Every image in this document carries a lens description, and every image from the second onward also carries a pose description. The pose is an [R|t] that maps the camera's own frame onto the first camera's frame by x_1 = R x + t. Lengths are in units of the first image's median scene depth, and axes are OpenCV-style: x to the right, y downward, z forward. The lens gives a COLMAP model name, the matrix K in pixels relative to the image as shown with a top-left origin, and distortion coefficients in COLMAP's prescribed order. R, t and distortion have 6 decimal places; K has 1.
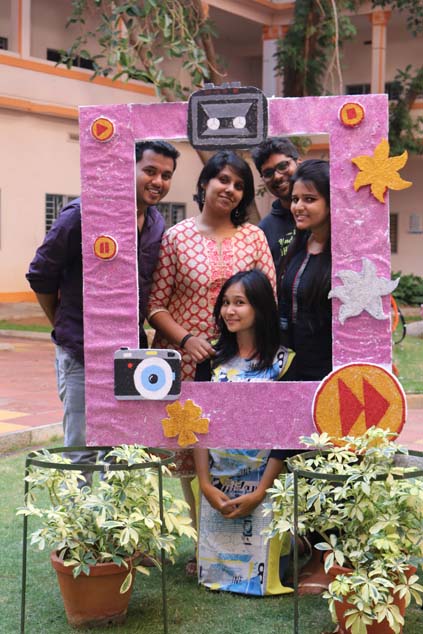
lens RADIAL K [[1020.1, 0, 211.5], [0, 1020.1, 317.0], [0, 0, 1]] dist [-0.033249, 0.107425]
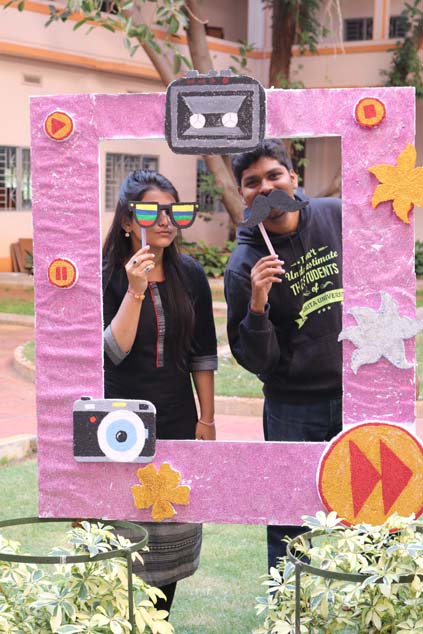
lens RADIAL K [[1151.0, 0, 211.5], [0, 1151.0, 317.0], [0, 0, 1]] dist [-0.004175, 0.083572]
pose [[0.999741, 0.005890, 0.021983, -0.006264], [-0.006731, 0.999241, 0.038370, -0.071503], [-0.021740, -0.038508, 0.999022, 0.089444]]
